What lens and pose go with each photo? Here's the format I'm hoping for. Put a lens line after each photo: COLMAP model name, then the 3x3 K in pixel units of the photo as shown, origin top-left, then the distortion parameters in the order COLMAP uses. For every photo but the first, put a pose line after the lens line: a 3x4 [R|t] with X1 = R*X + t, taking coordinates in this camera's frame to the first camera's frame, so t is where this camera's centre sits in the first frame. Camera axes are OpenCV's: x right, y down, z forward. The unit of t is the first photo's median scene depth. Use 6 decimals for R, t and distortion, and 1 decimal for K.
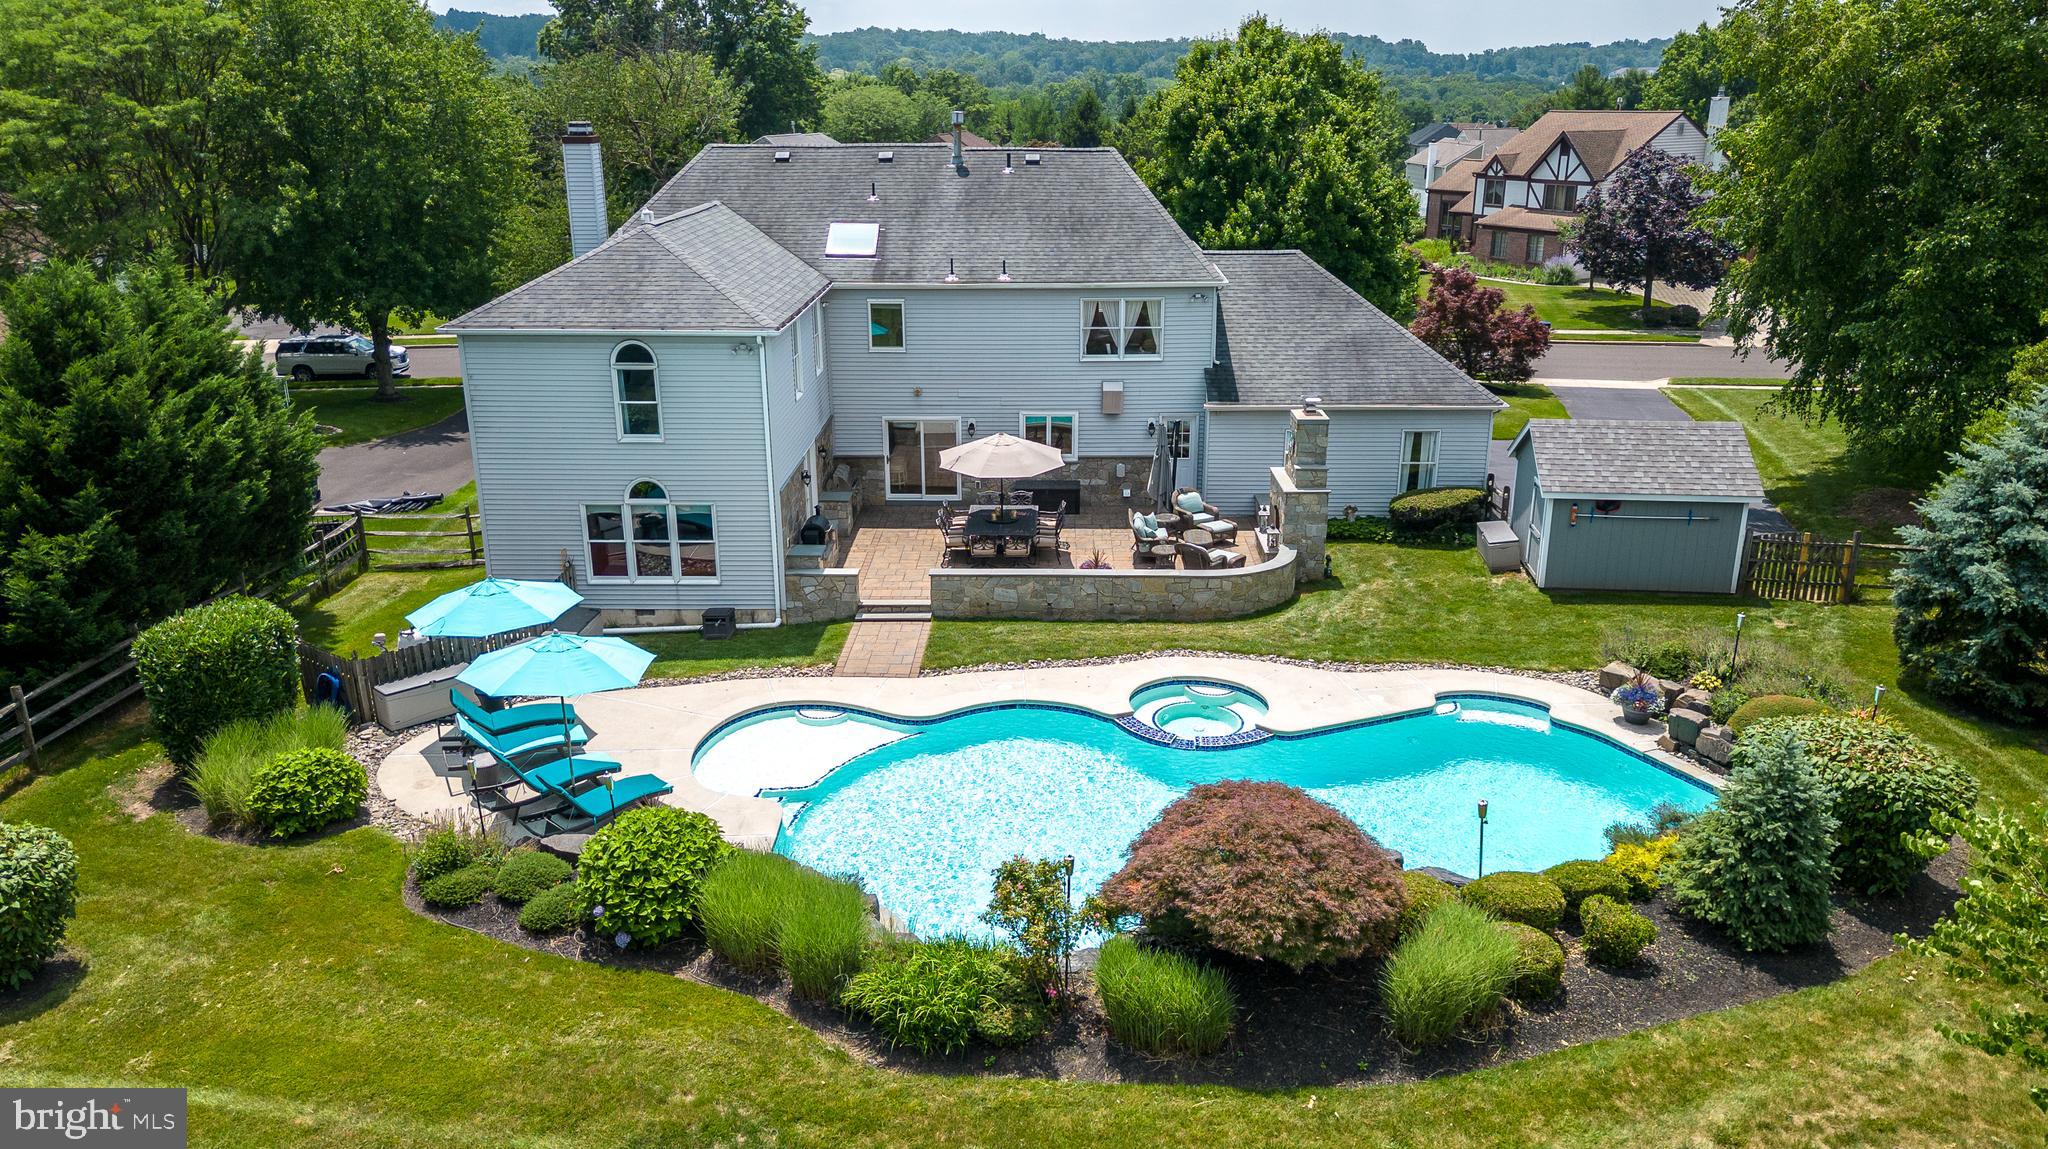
lens RADIAL K [[1458.4, 0, 1019.6], [0, 1458.4, 561.9], [0, 0, 1]] dist [0.075033, -0.077577]
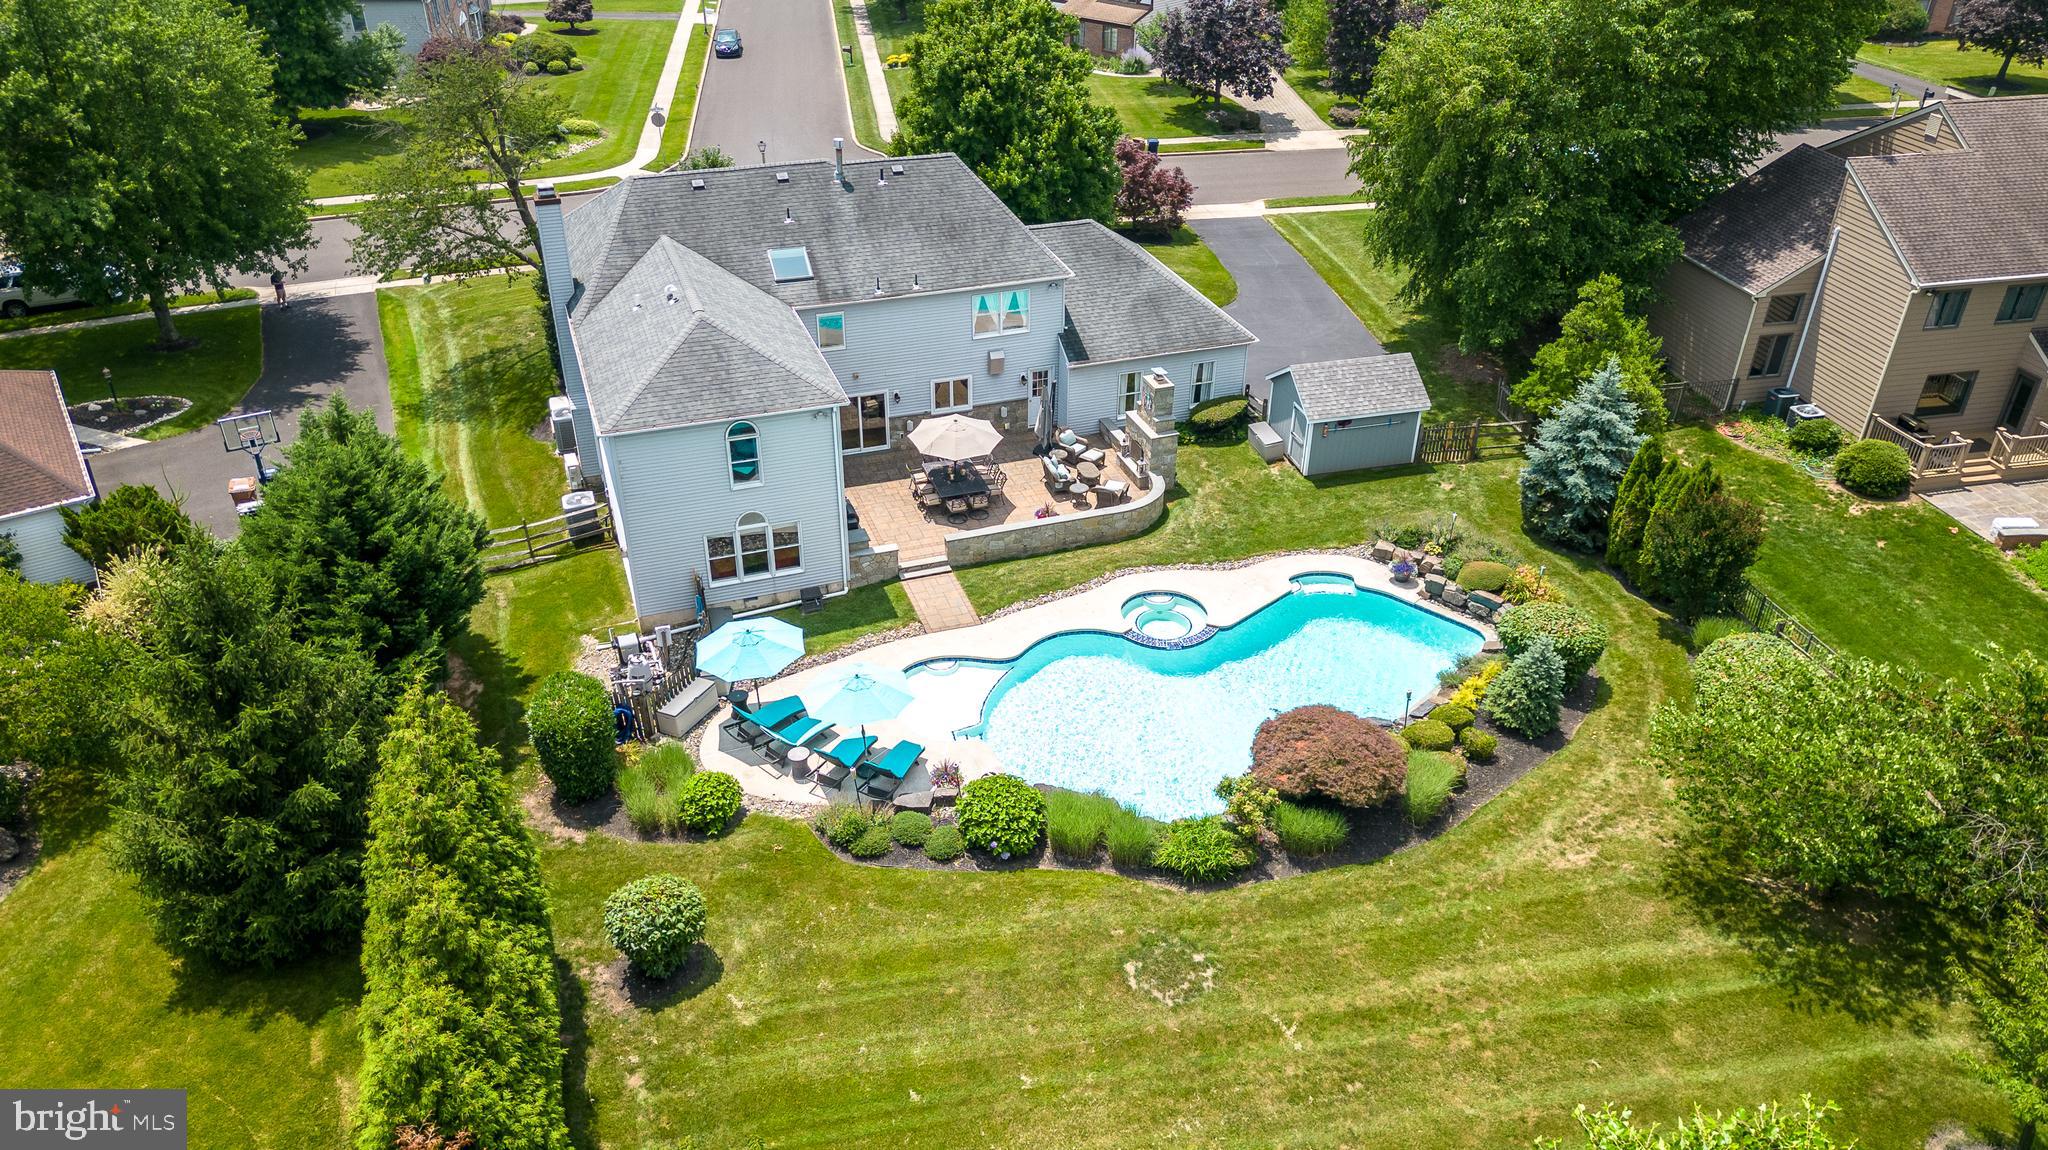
lens RADIAL K [[1446.0, 0, 1017.2], [0, 1446.0, 559.1], [0, 0, 1]] dist [0.073215, -0.078991]
pose [[0.934731, -0.174060, 0.309808, -0.442258], [0.098829, 0.964763, 0.243854, -0.315043], [-0.341337, -0.197320, 0.918996, -0.343023]]
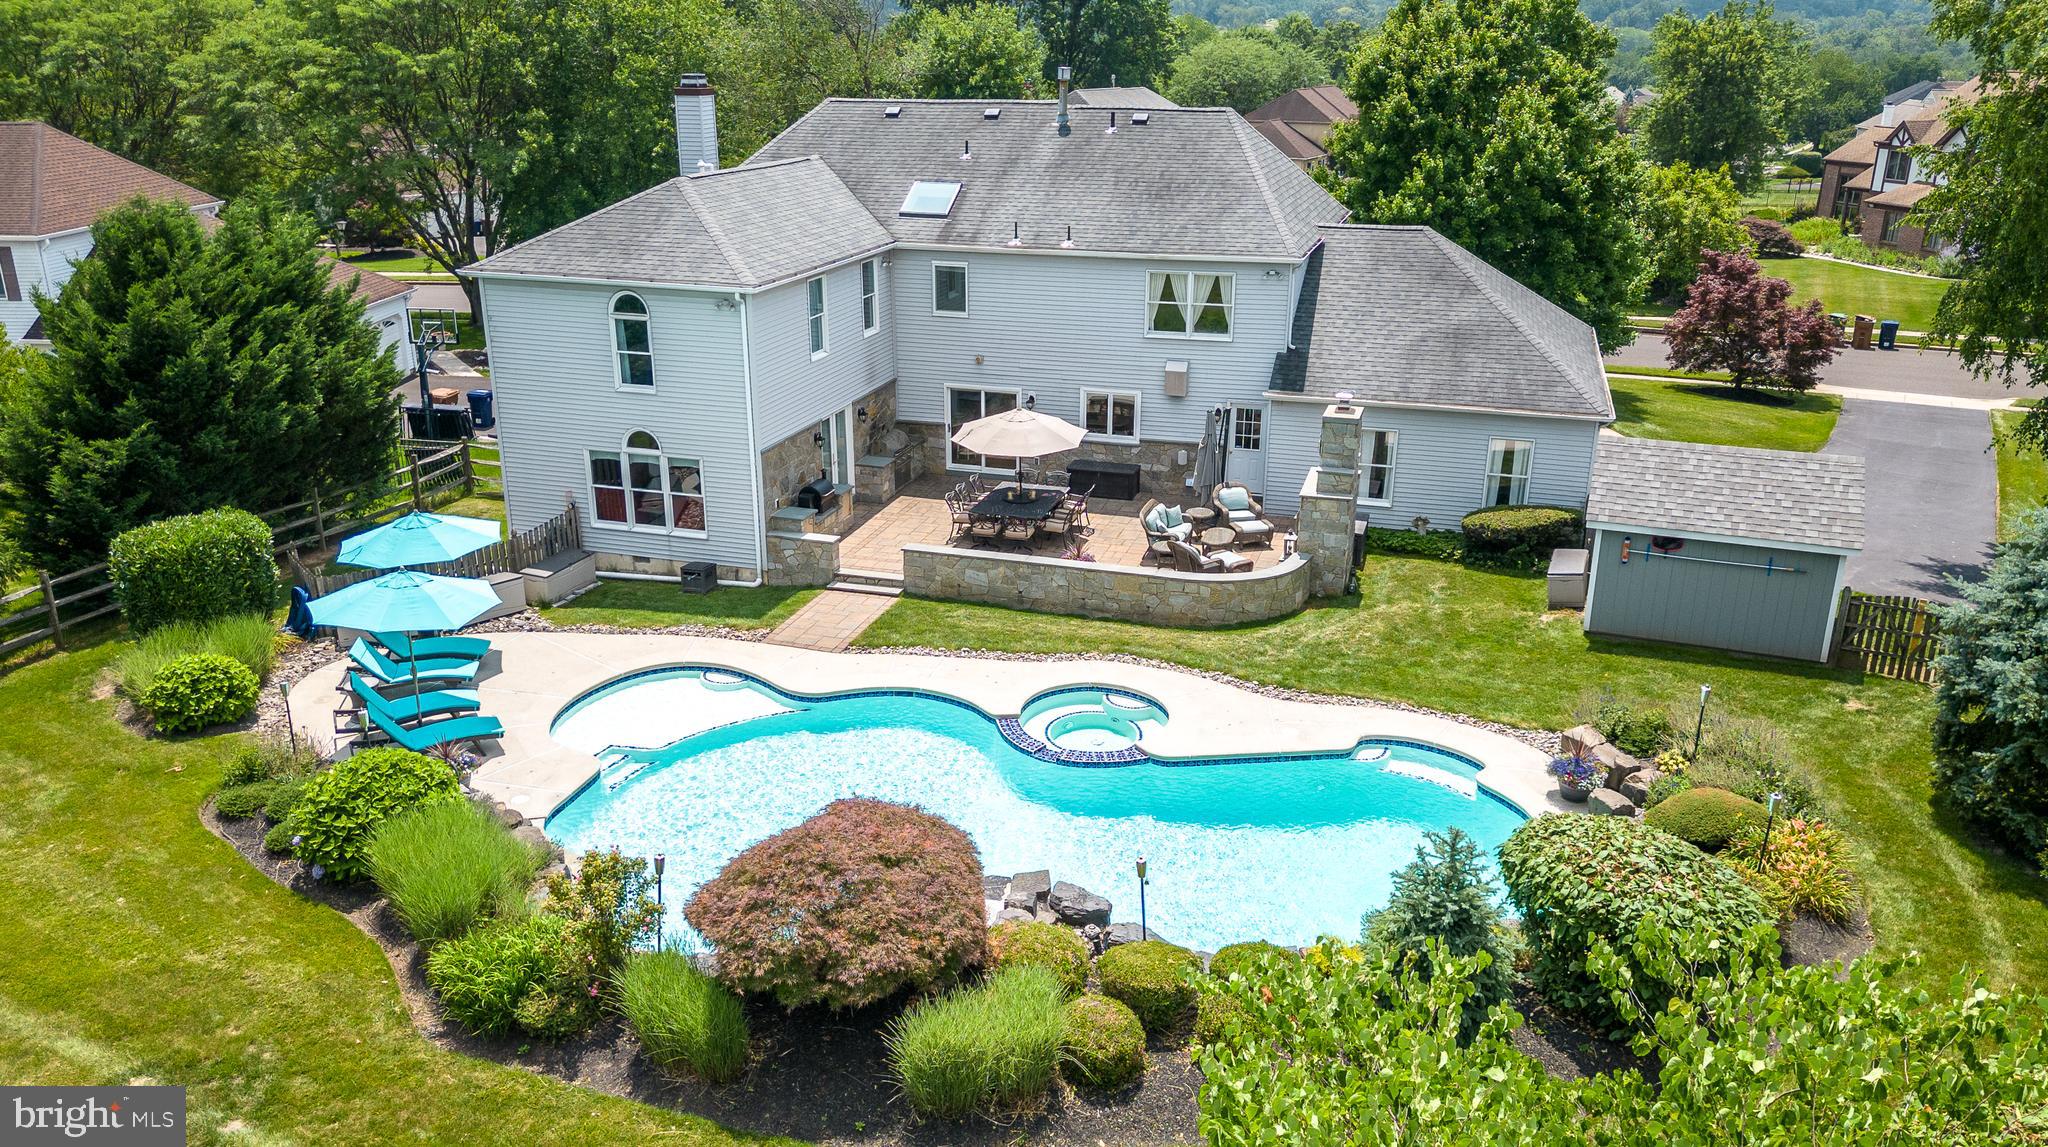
lens RADIAL K [[1492.9, 0, 1020.5], [0, 1492.9, 565.1], [0, 0, 1]] dist [0.056071, -0.042165]
pose [[0.961205, 0.096861, -0.258268, 0.269621], [-0.090484, 0.995229, 0.036493, -0.023919], [0.260571, -0.011708, 0.965384, 0.063971]]
